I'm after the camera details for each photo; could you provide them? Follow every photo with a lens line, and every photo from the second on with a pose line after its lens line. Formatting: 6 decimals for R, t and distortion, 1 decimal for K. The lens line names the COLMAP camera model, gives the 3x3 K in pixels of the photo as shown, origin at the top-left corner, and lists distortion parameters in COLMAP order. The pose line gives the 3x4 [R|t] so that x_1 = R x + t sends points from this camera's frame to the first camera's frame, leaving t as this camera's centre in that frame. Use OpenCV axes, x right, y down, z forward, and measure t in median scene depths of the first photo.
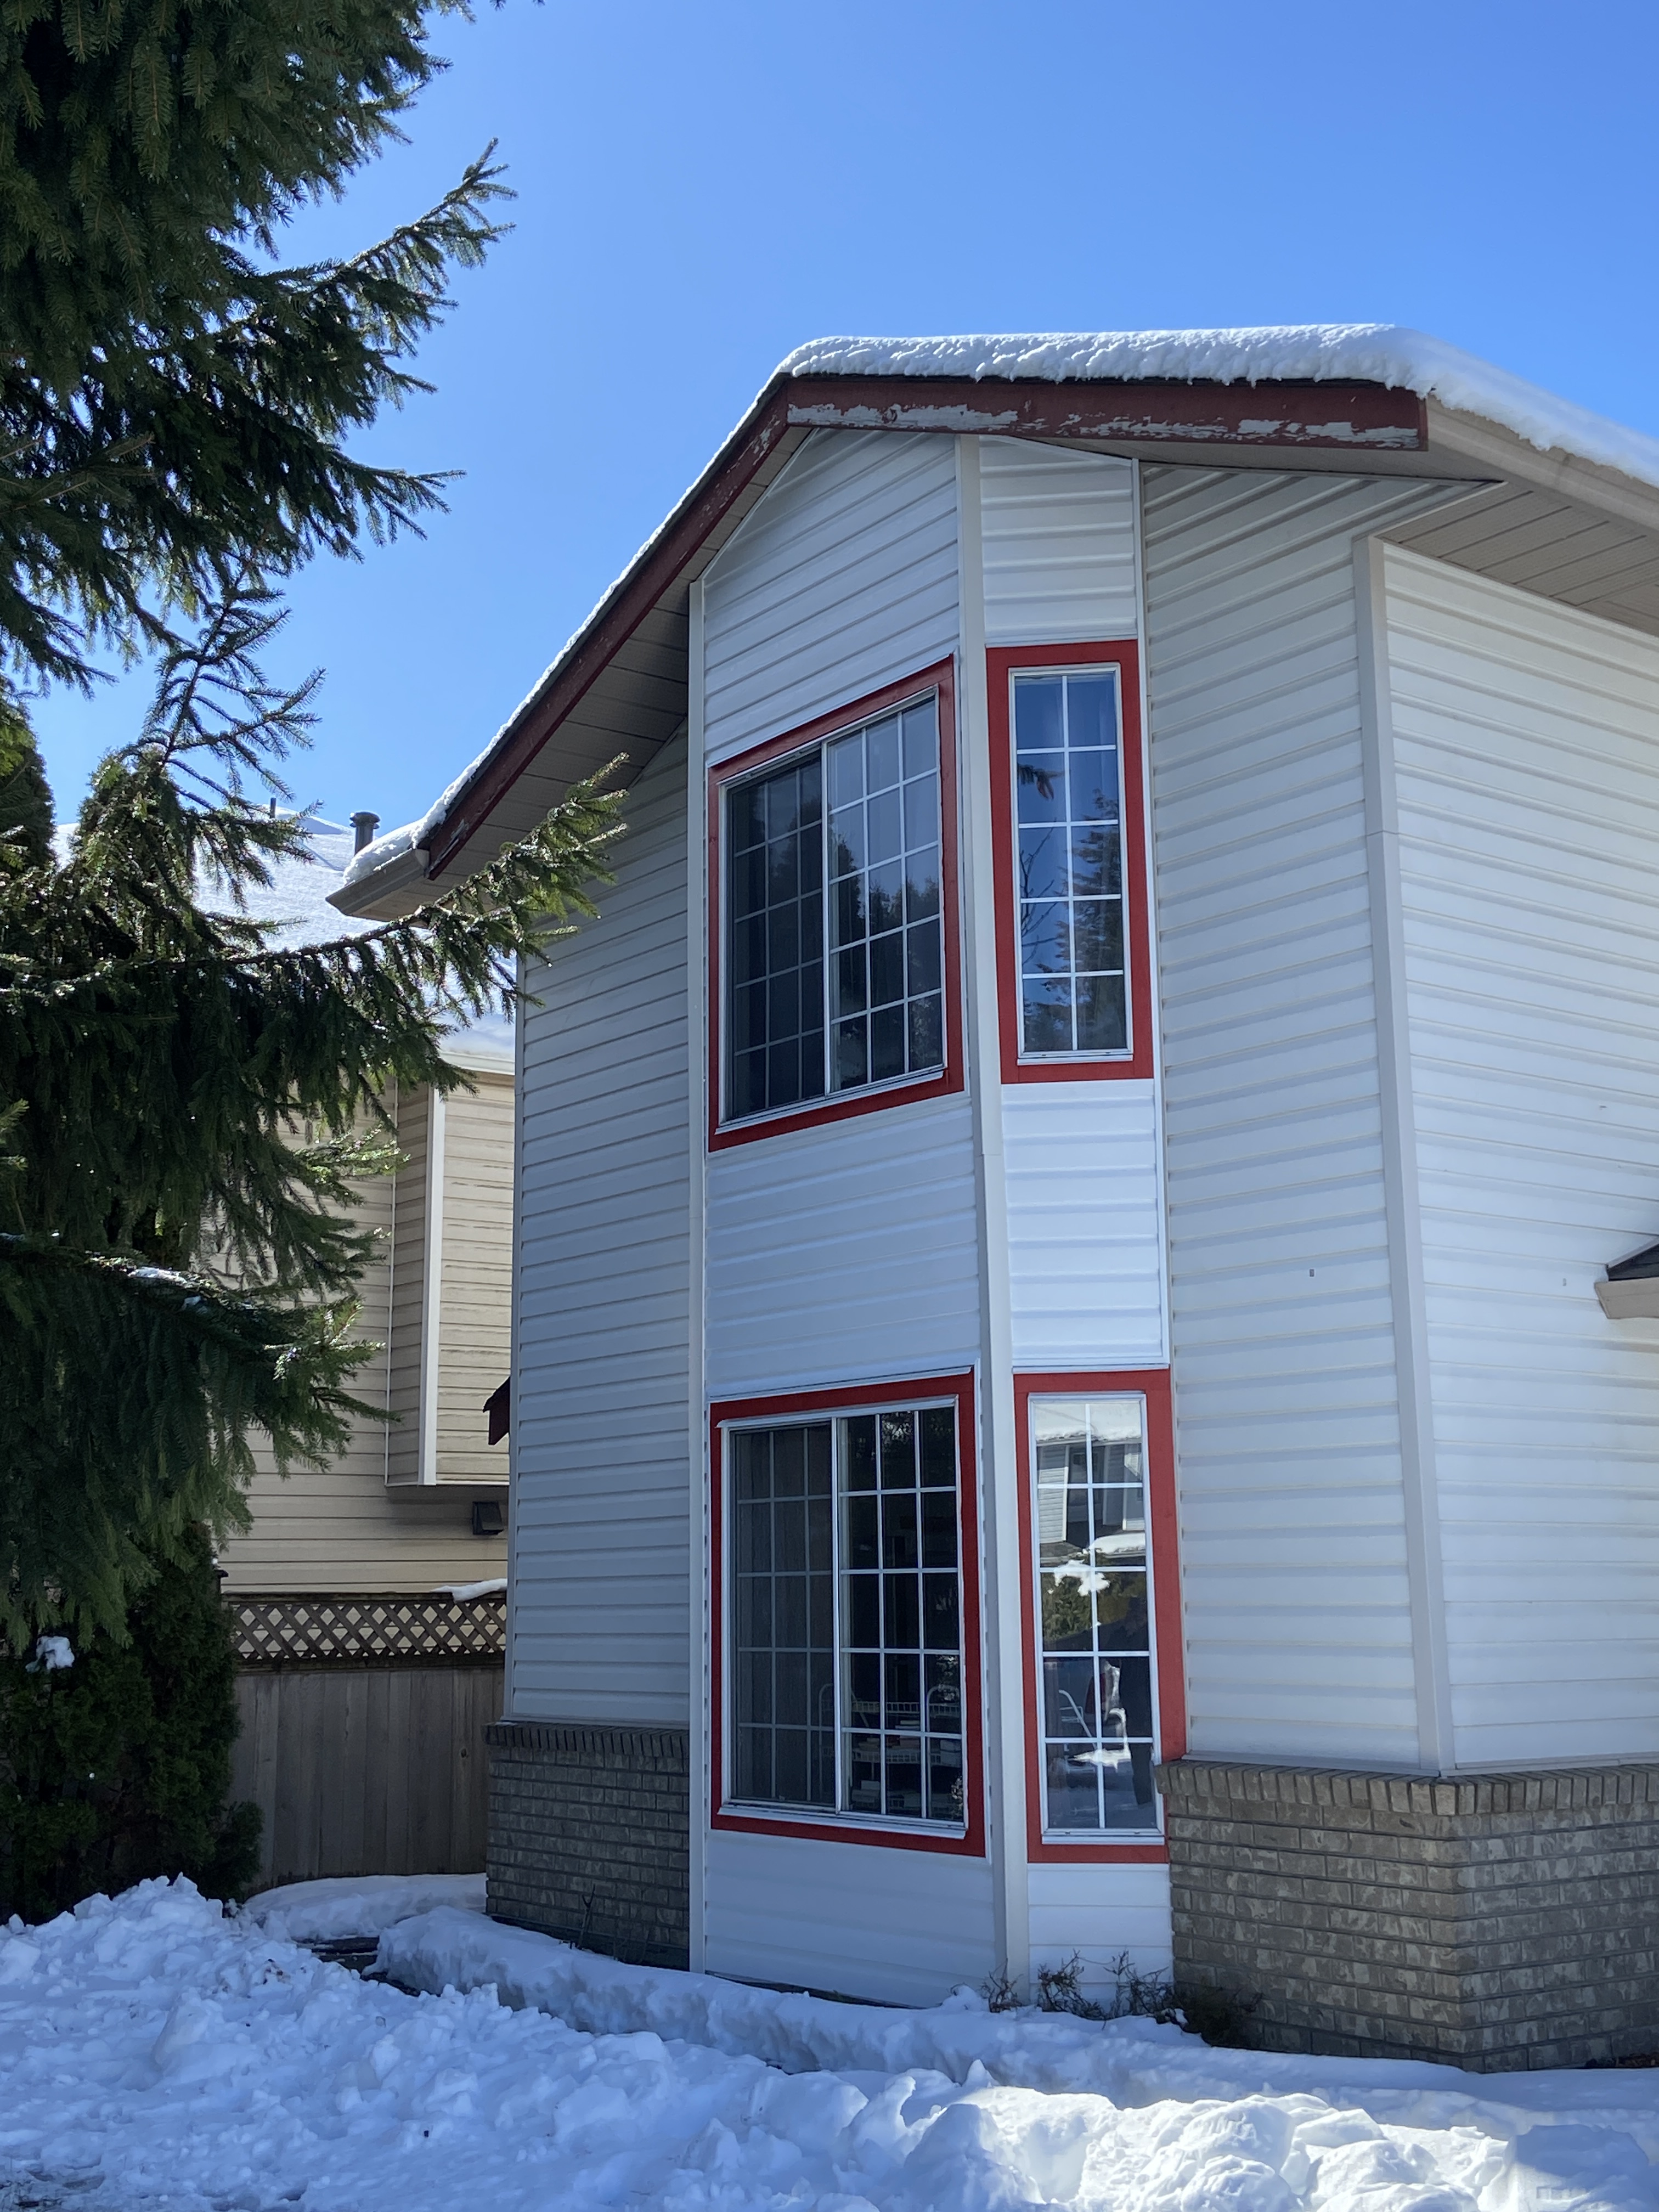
lens RADIAL K [[2633.1, 0, 829.0], [0, 2633.1, 1087.9], [0, 0, 1]] dist [0.096496, 0.000000]
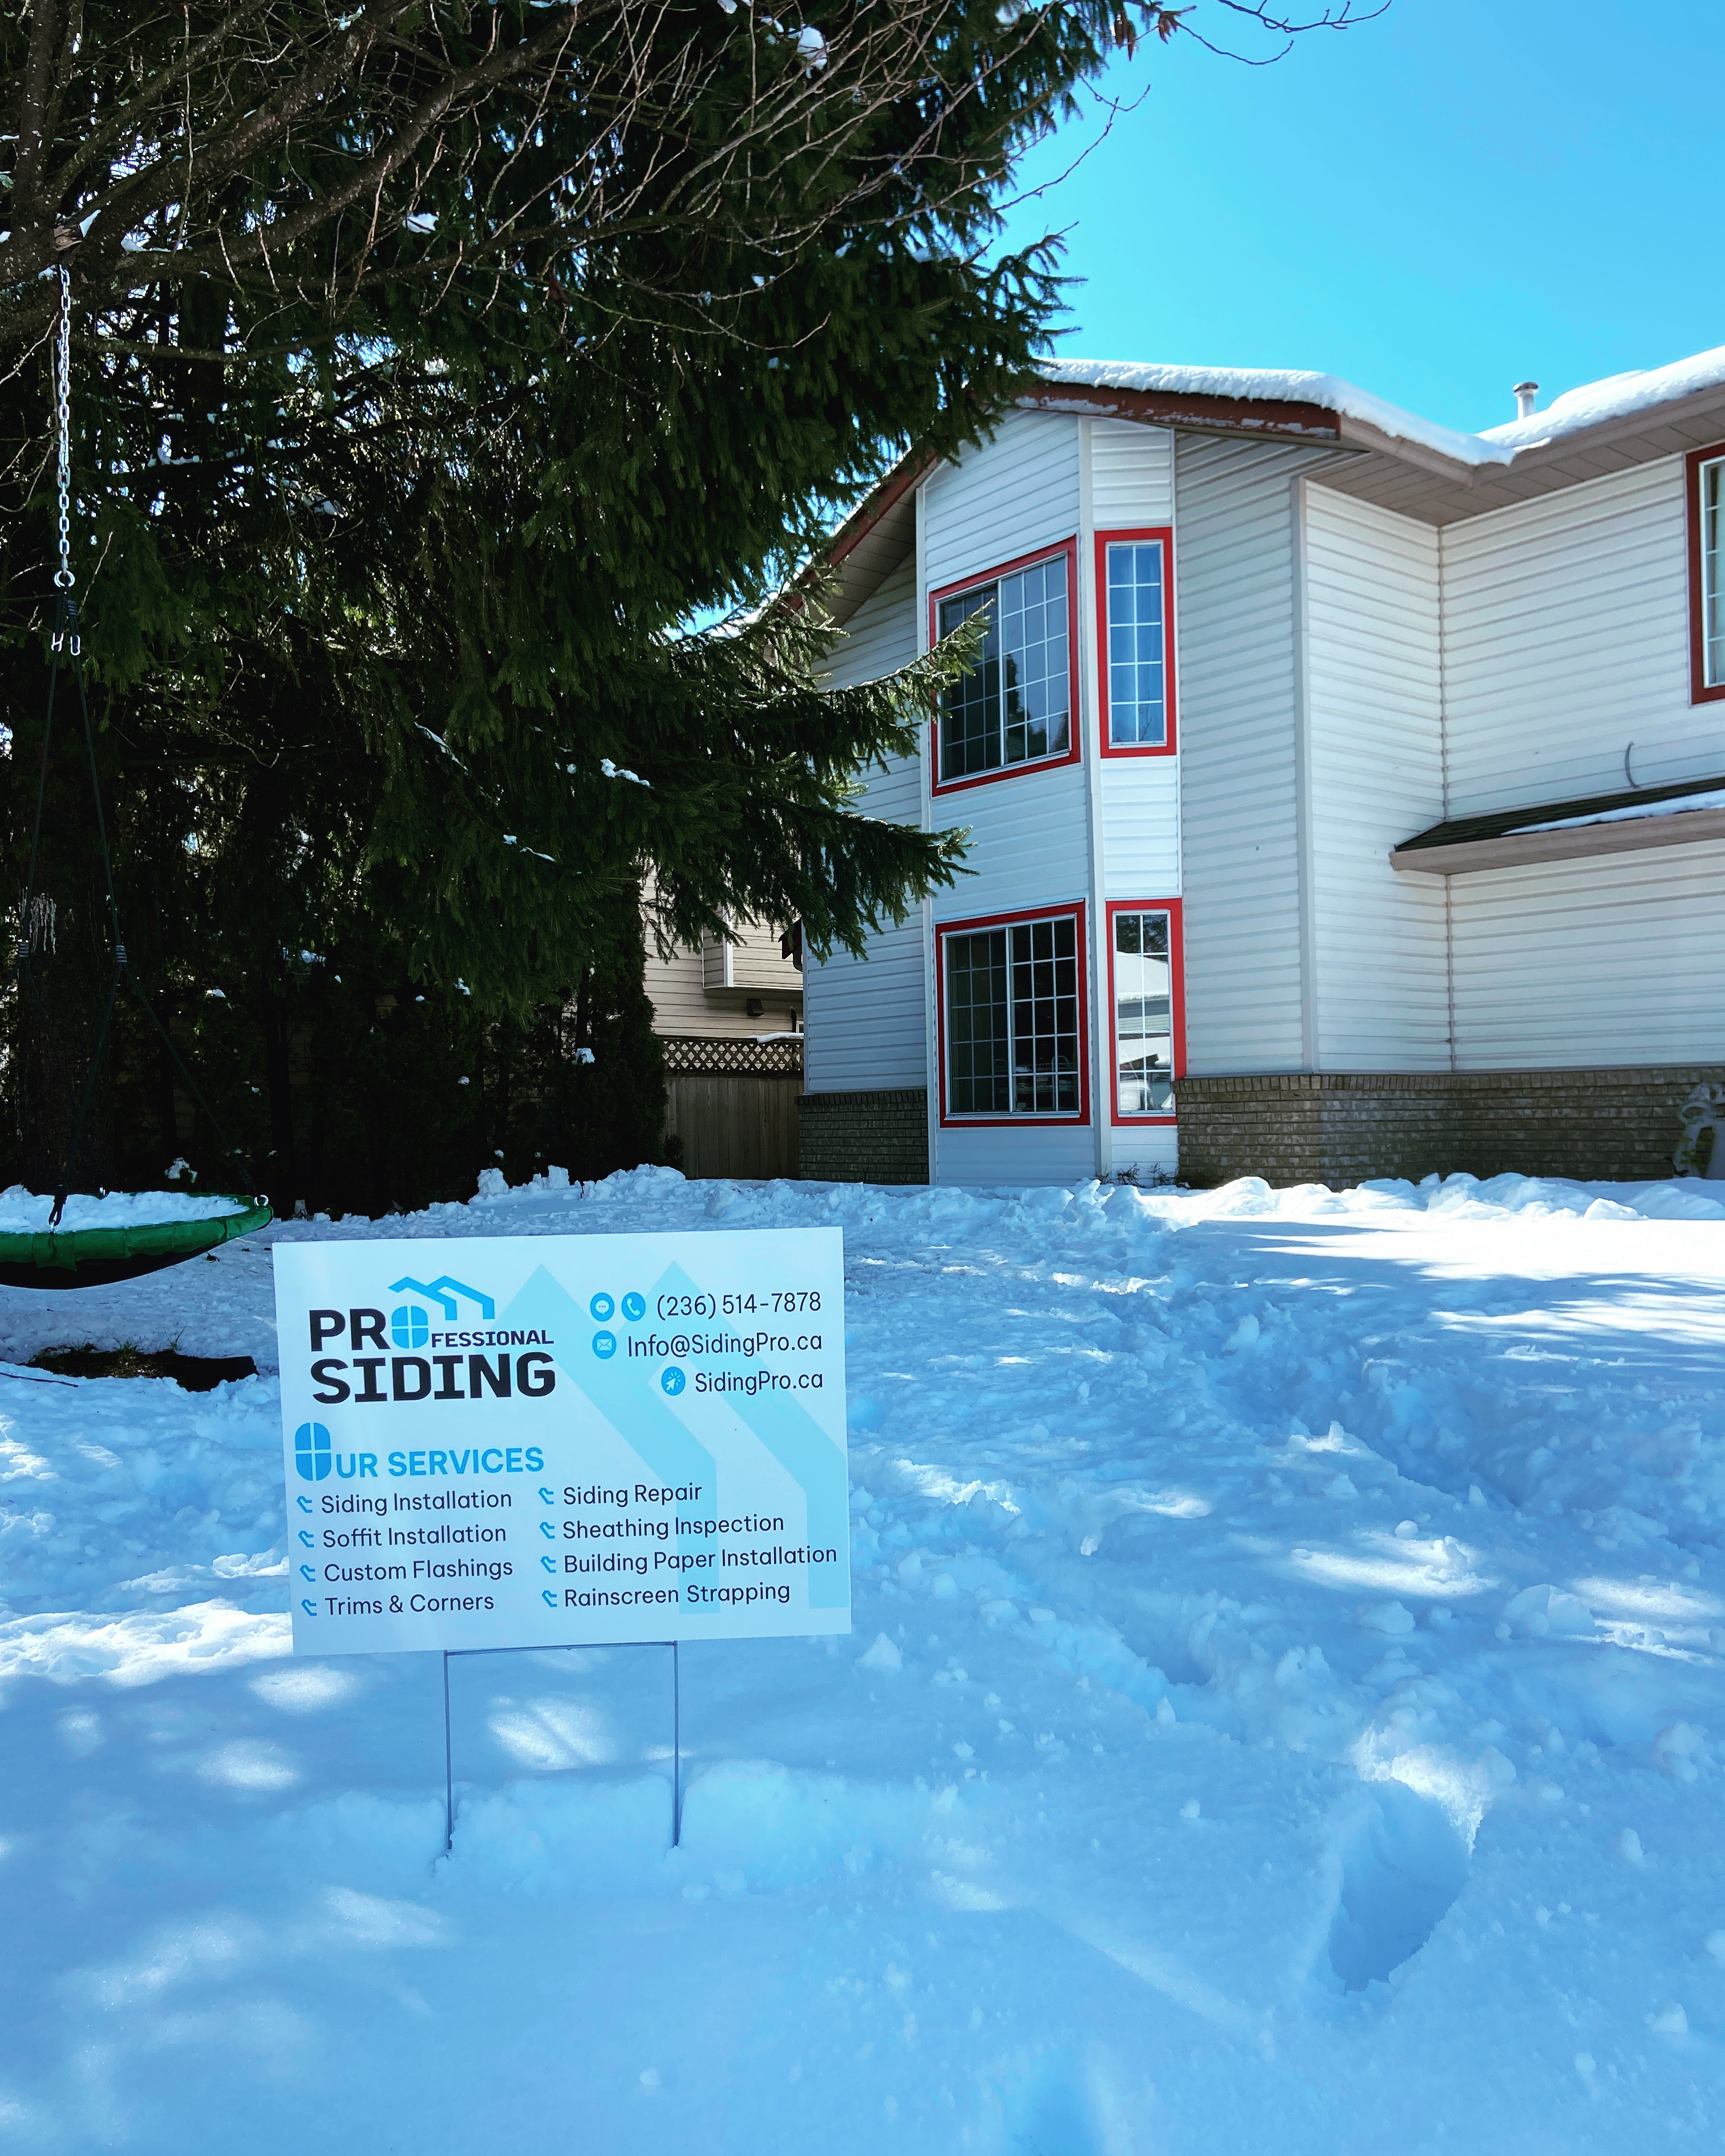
lens RADIAL K [[1757.2, 0, 855.3], [0, 1757.2, 1076.4], [0, 0, 1]] dist [0.087968, -0.044901]
pose [[0.999403, -0.004375, 0.034282, -0.172688], [-0.001195, 0.986990, 0.160779, 0.022297], [-0.034539, -0.160724, 0.986395, -0.373080]]
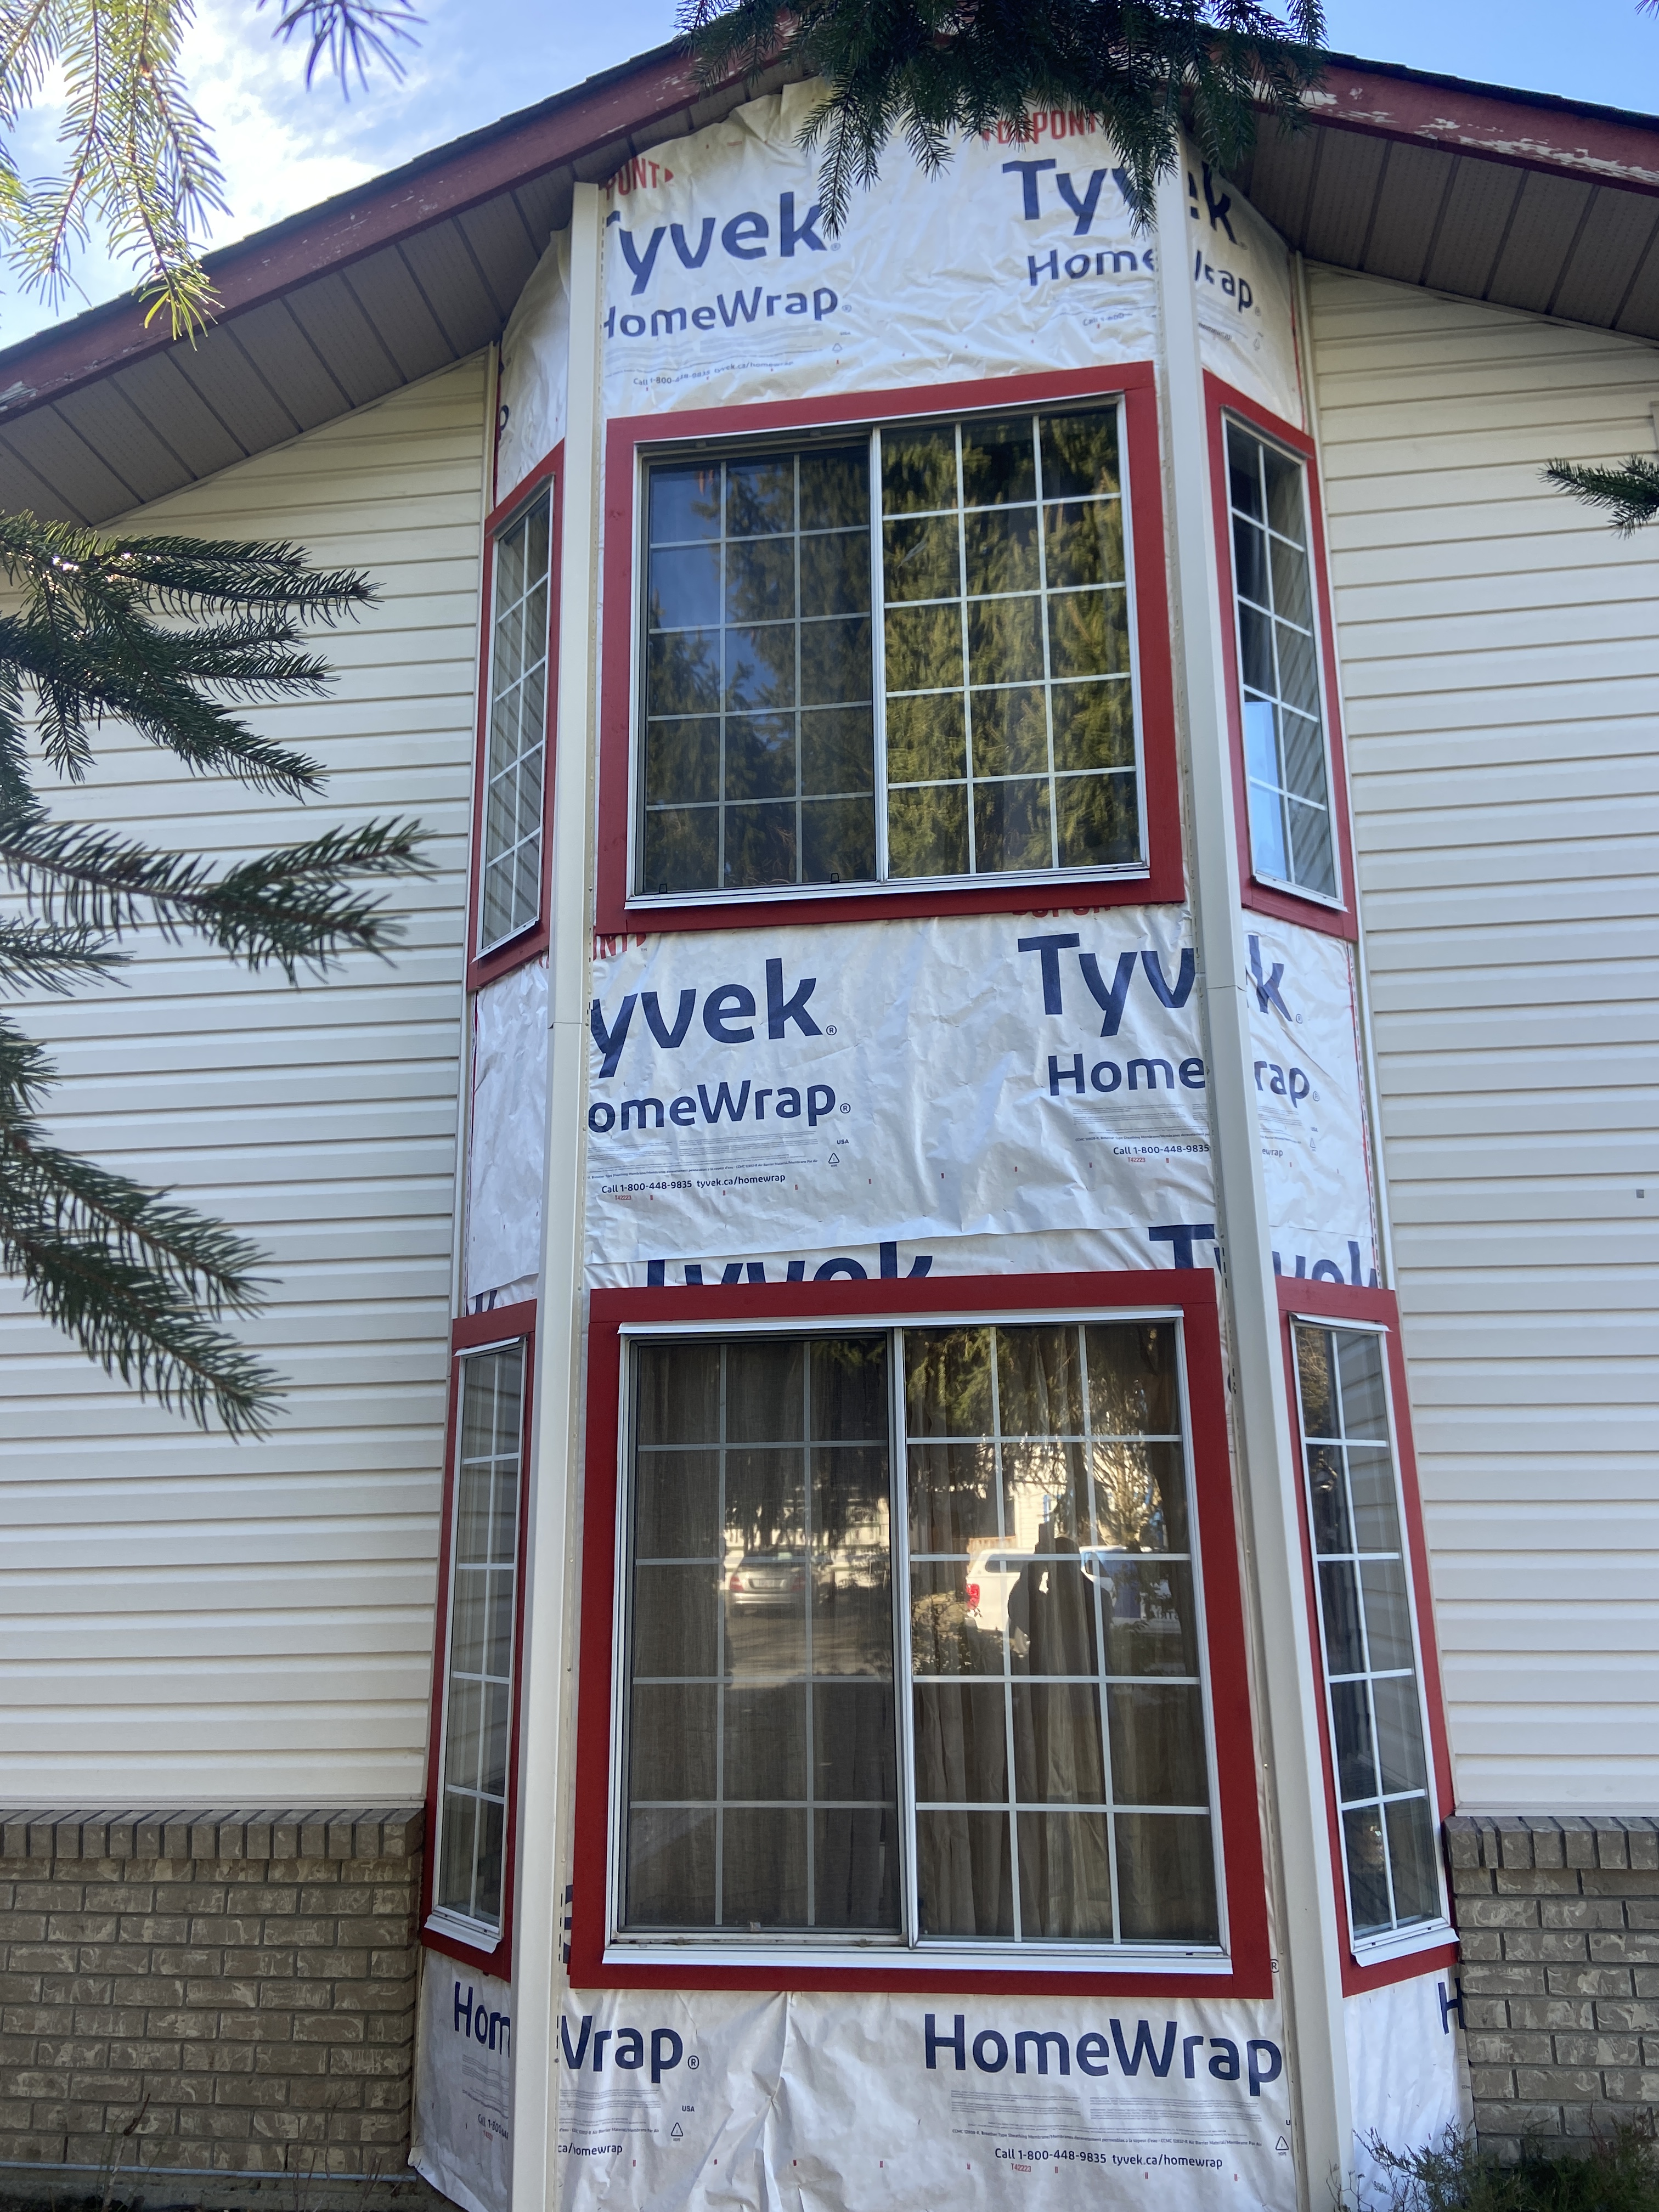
lens RADIAL K [[1705.9, 0, 819.7], [0, 1705.9, 1102.9], [0, 0, 1]] dist [0.034385, -0.051603]
pose [[0.704529, 0.187655, 0.684416, -0.343365], [-0.129278, 0.982206, -0.136227, 0.138879], [-0.697801, 0.007496, 0.716252, 0.744059]]
